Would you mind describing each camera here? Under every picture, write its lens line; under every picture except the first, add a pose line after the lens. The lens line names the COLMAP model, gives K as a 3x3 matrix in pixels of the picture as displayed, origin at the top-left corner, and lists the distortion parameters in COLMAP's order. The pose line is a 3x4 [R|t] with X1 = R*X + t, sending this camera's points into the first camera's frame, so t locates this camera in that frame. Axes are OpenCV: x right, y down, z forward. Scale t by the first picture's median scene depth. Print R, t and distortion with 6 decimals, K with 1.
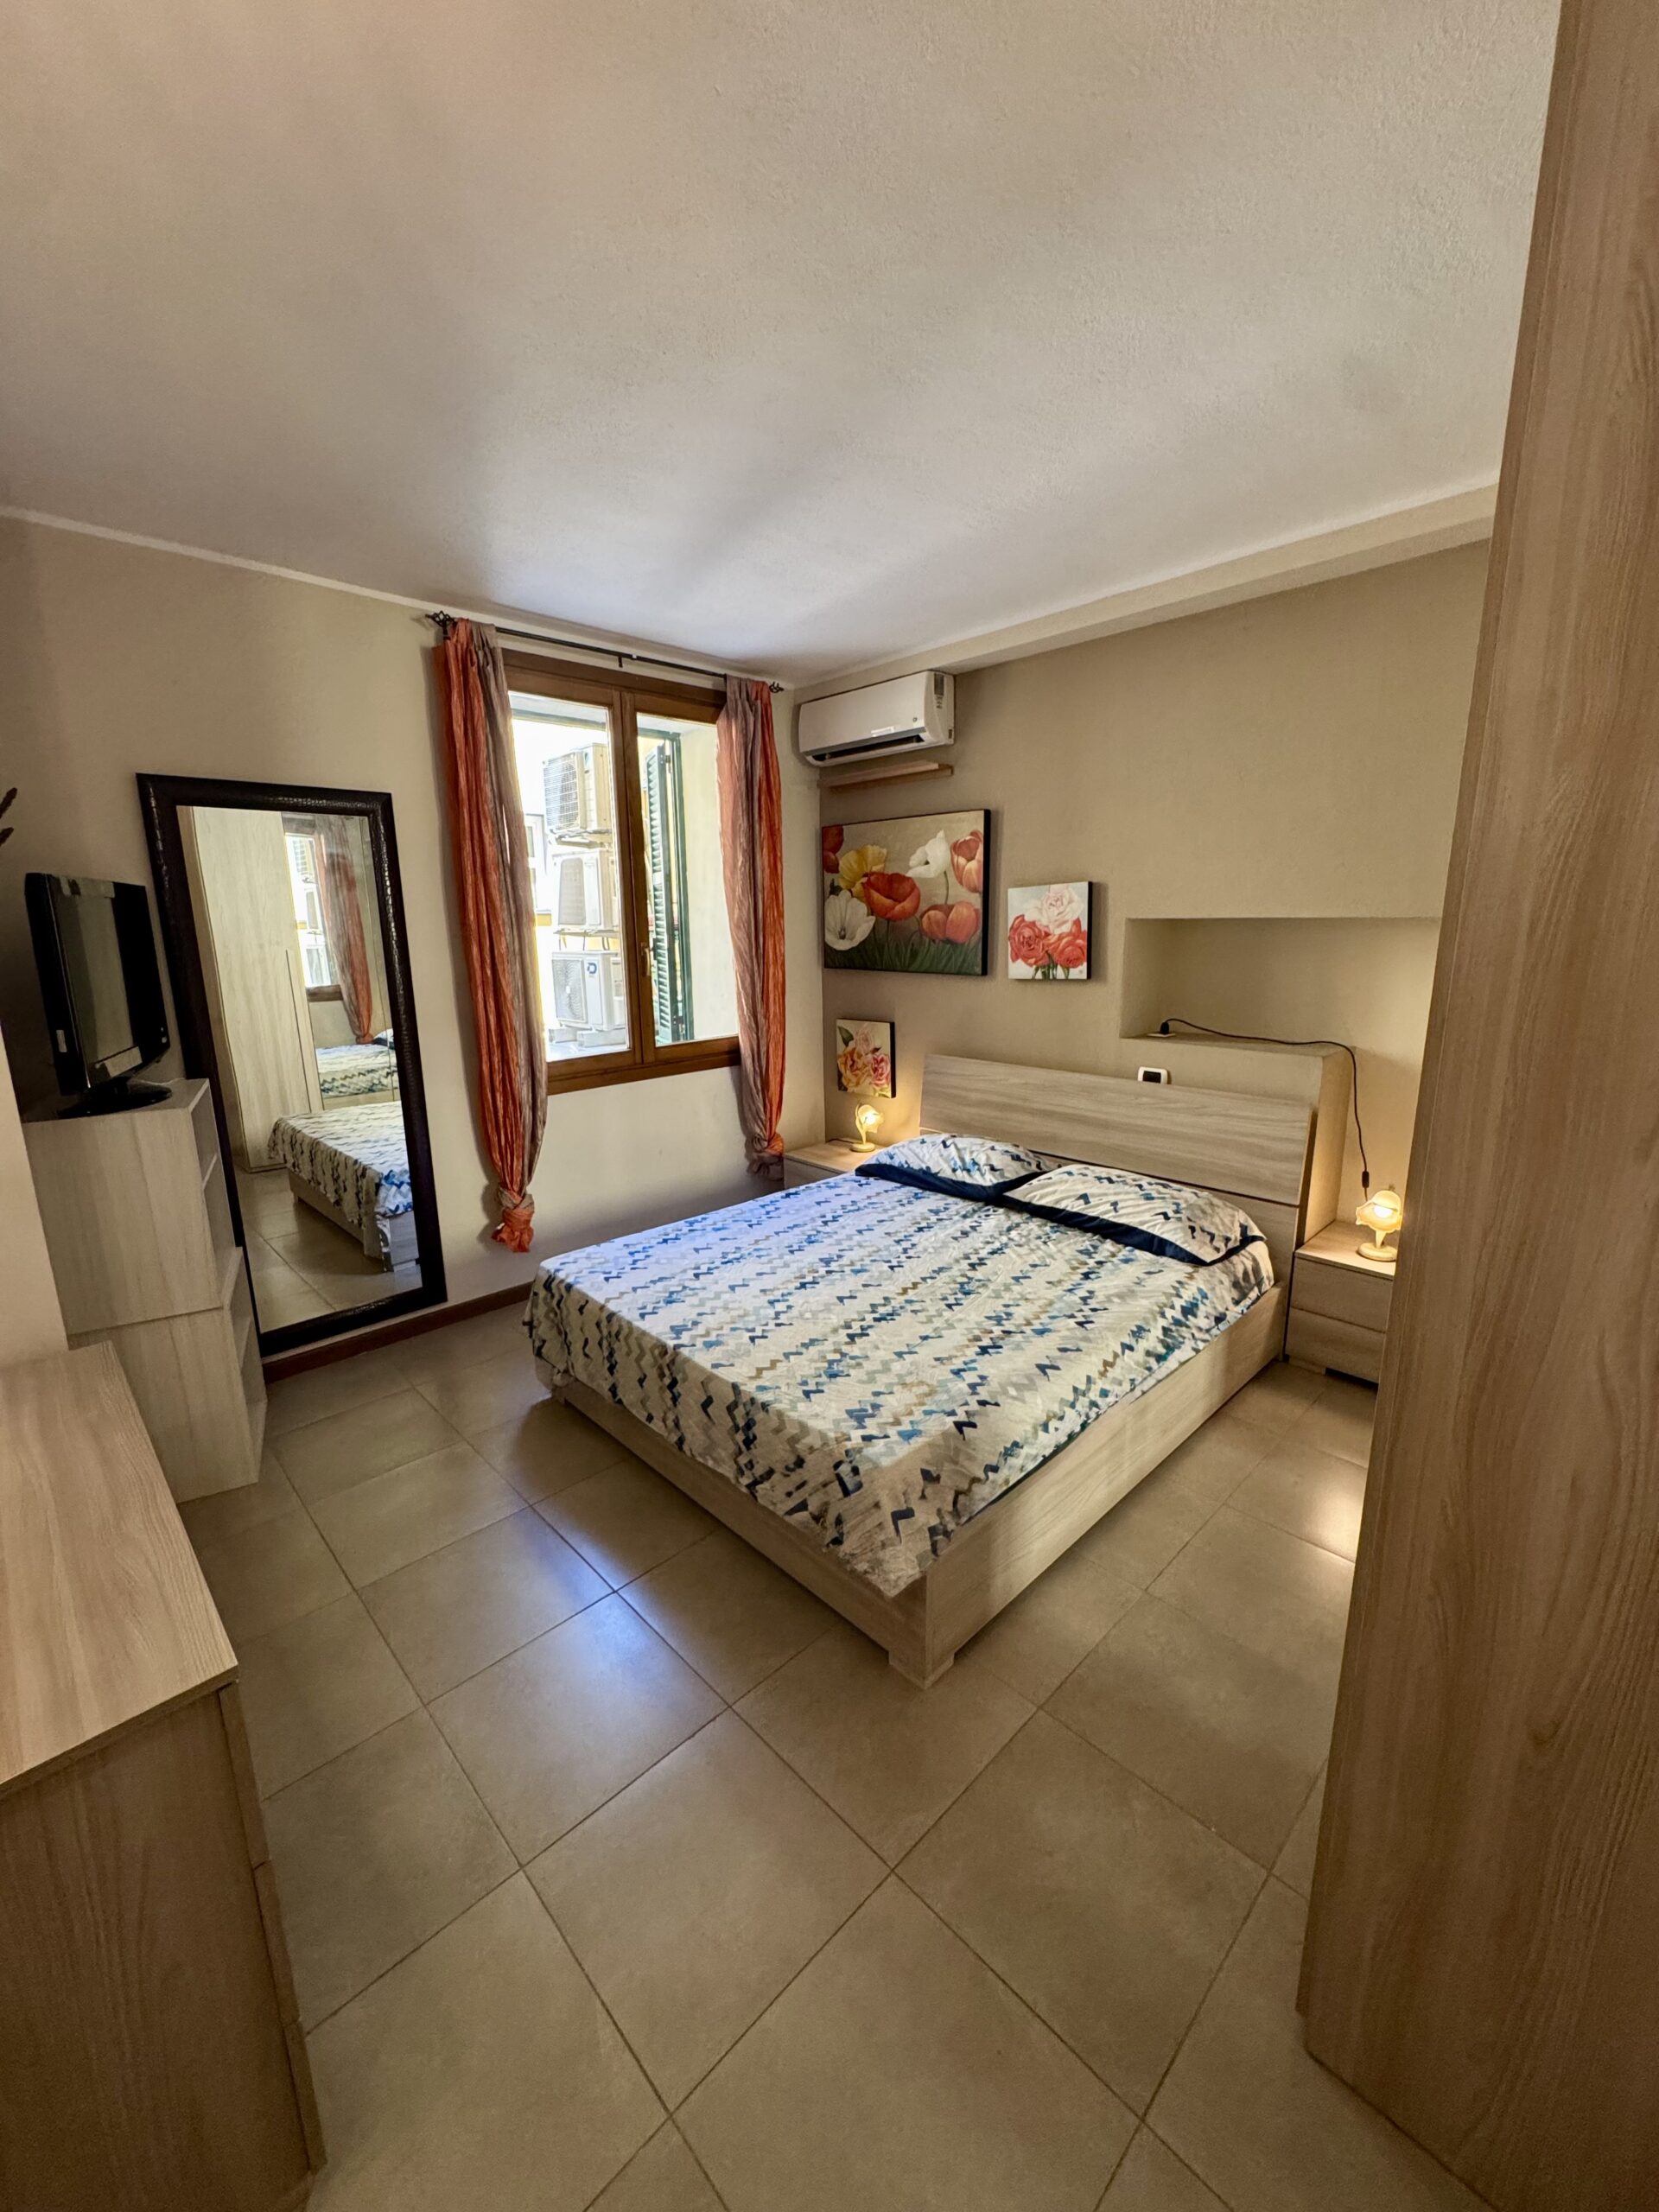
lens RADIAL K [[883.8, 0, 822.1], [0, 883.8, 1101.8], [0, 0, 1]] dist [-0.000920, 0.000122]
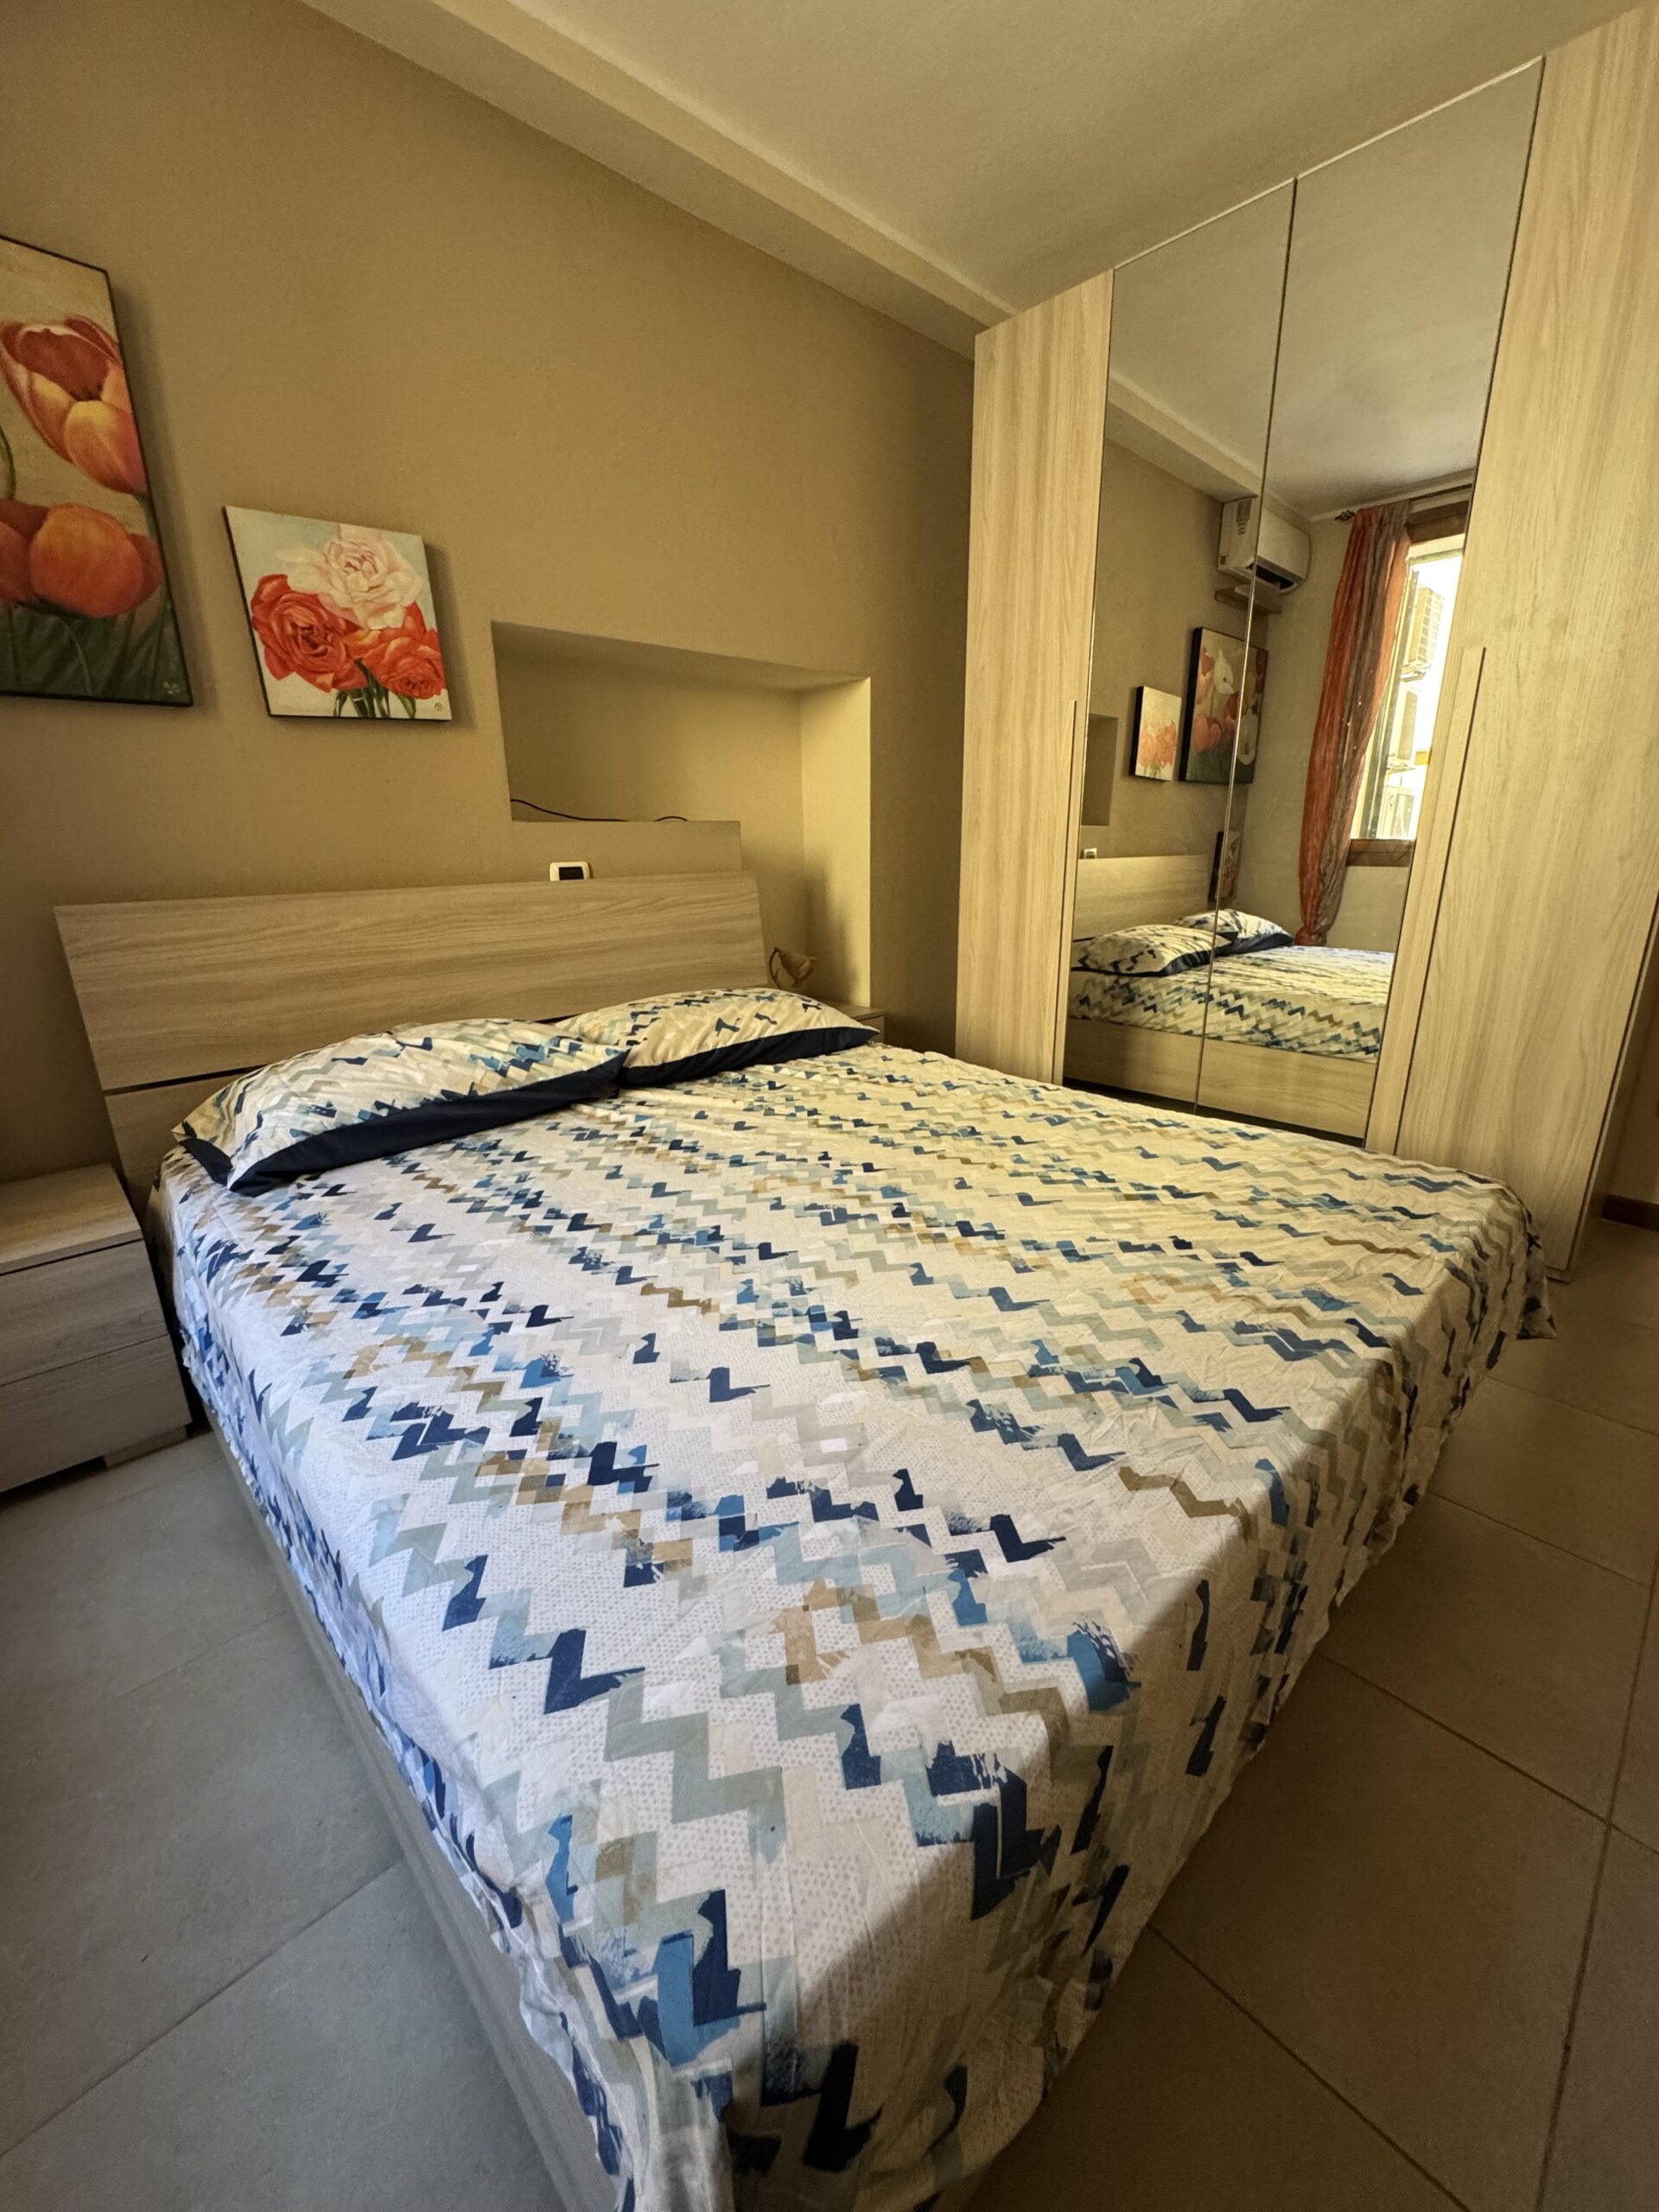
lens RADIAL K [[889.3, 0, 828.6], [0, 889.3, 1101.9], [0, 0, 1]] dist [-0.003401, 0.000366]
pose [[0.001435, -0.276199, 0.961099, -0.315517], [0.218556, 0.937952, 0.269220, -0.003950], [-0.975823, 0.209667, 0.061710, 0.712455]]
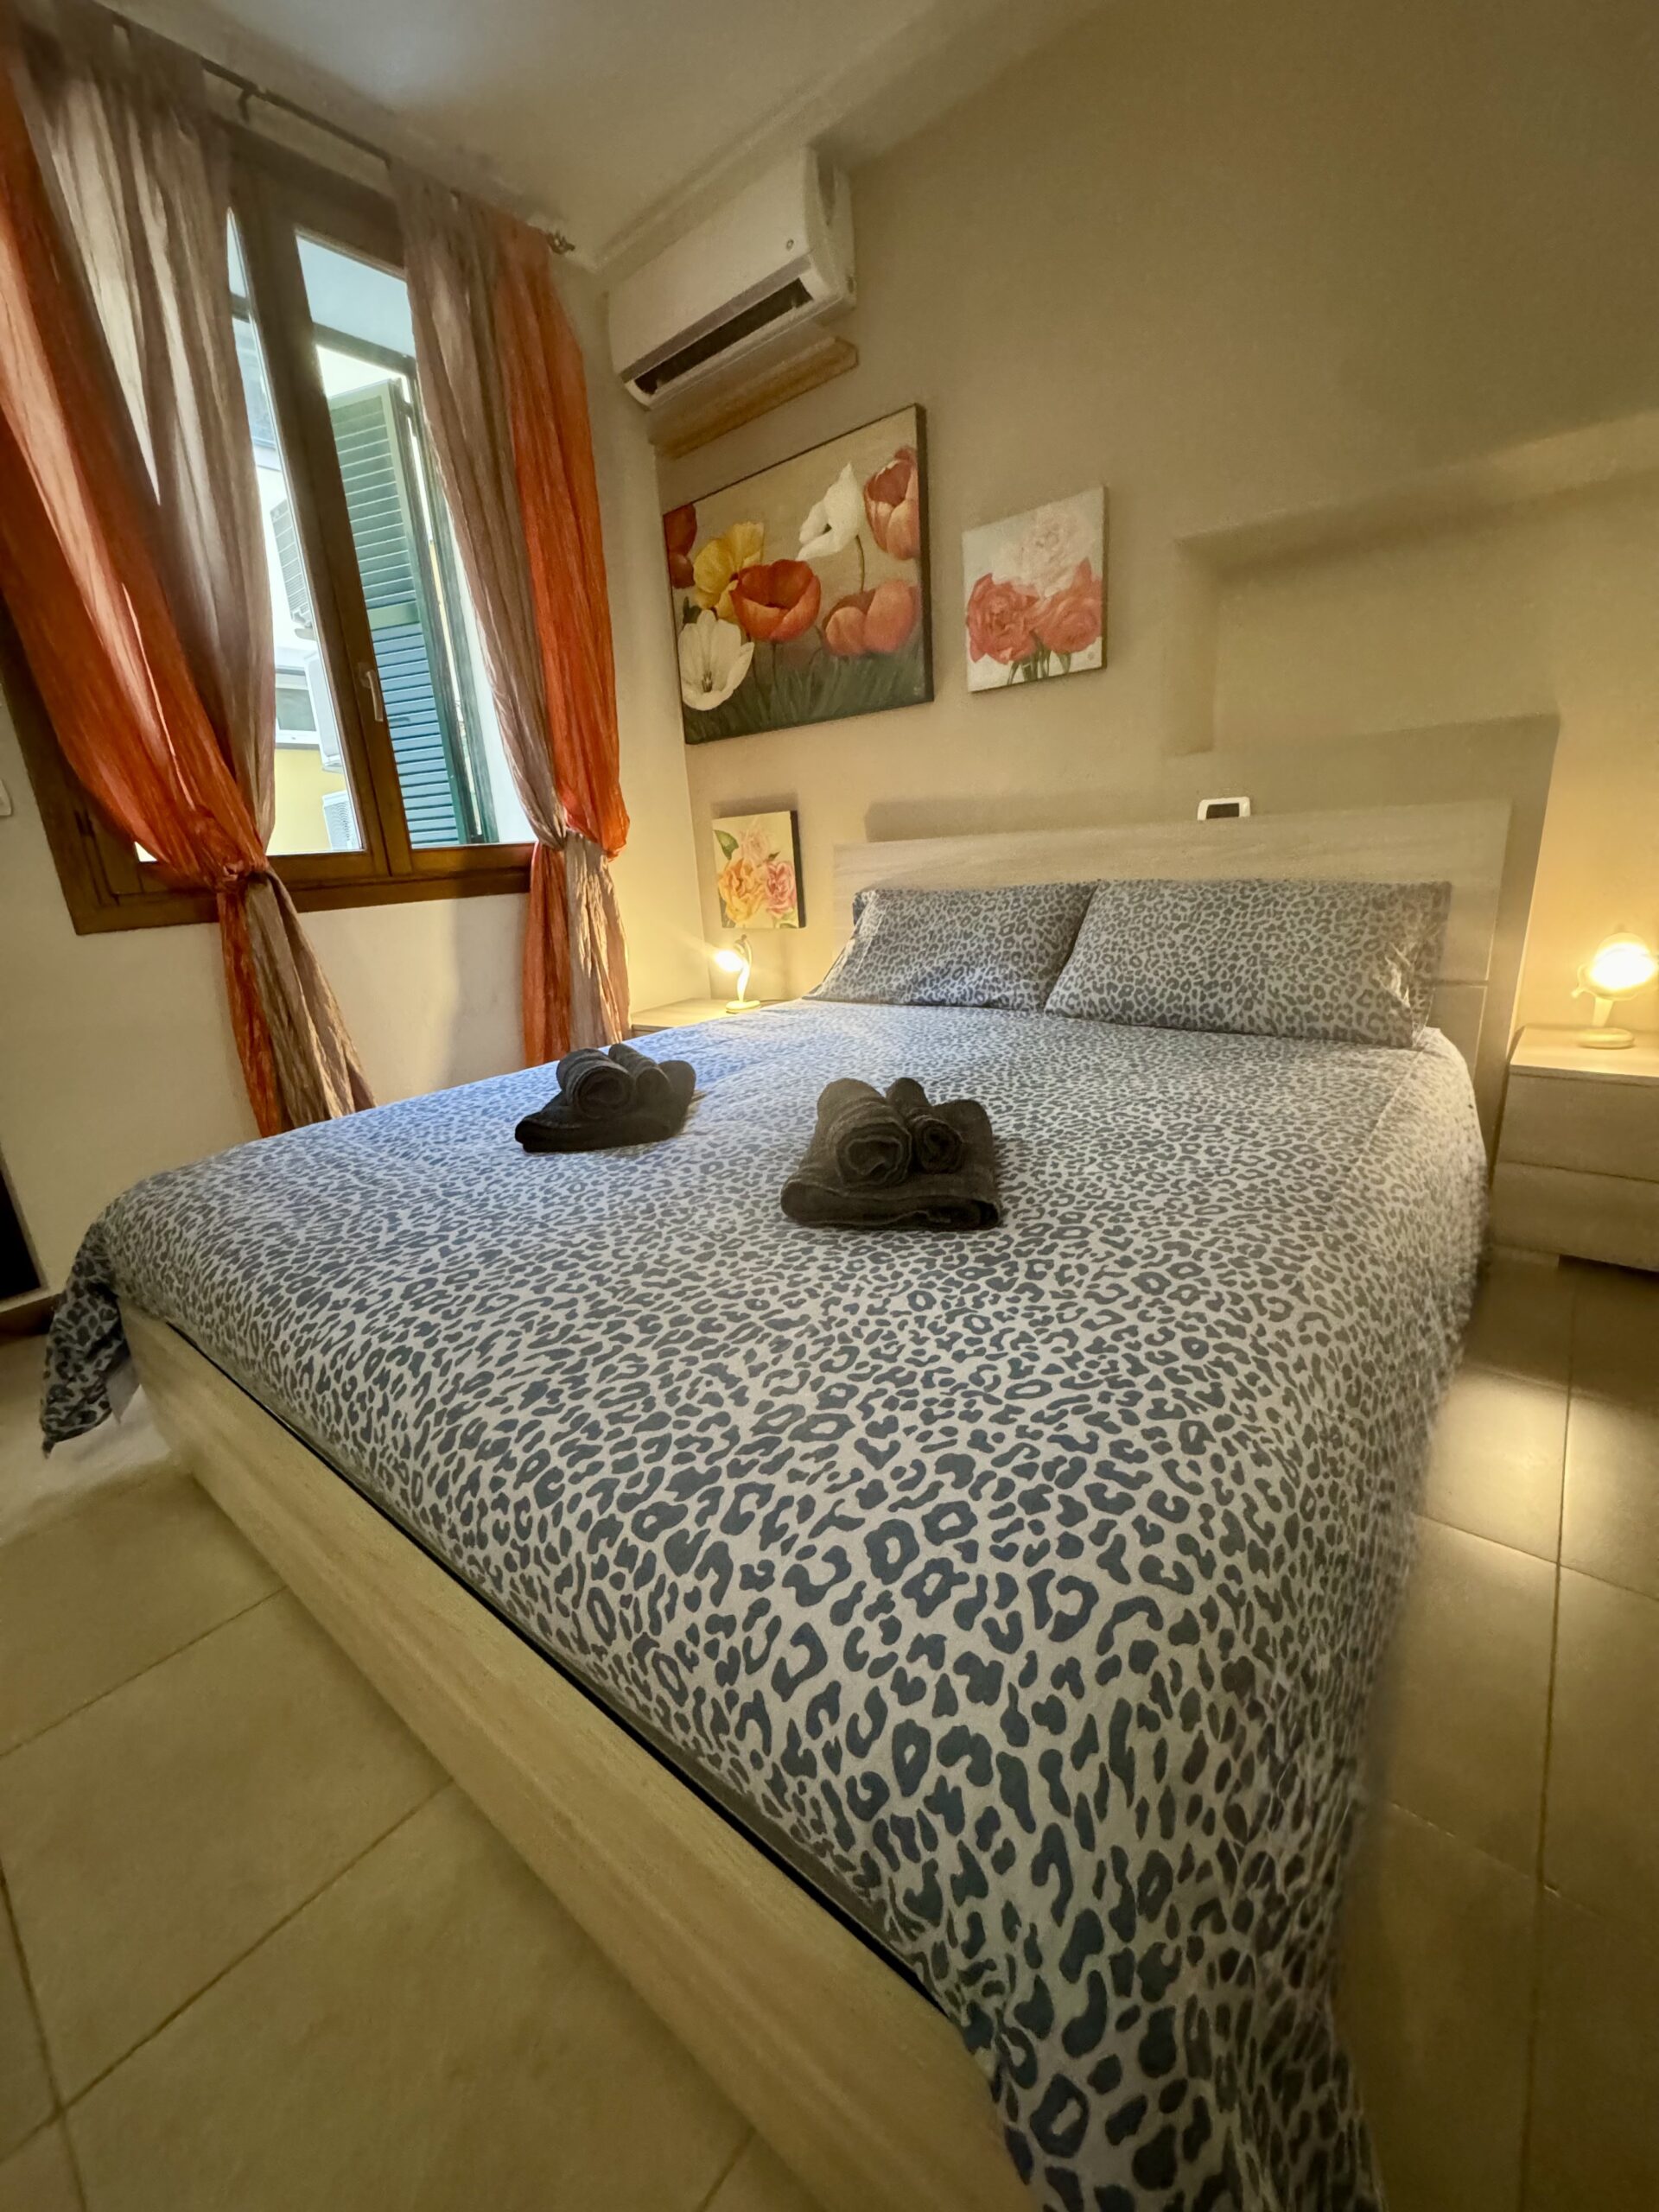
lens RADIAL K [[883.8, 0, 822.1], [0, 883.8, 1101.8], [0, 0, 1]] dist [-0.000920, 0.000122]
pose [[0.992899, -0.077537, 0.090215, 0.028092], [0.070882, 0.994679, 0.074766, 0.092398], [-0.095532, -0.067841, 0.993112, 0.366964]]
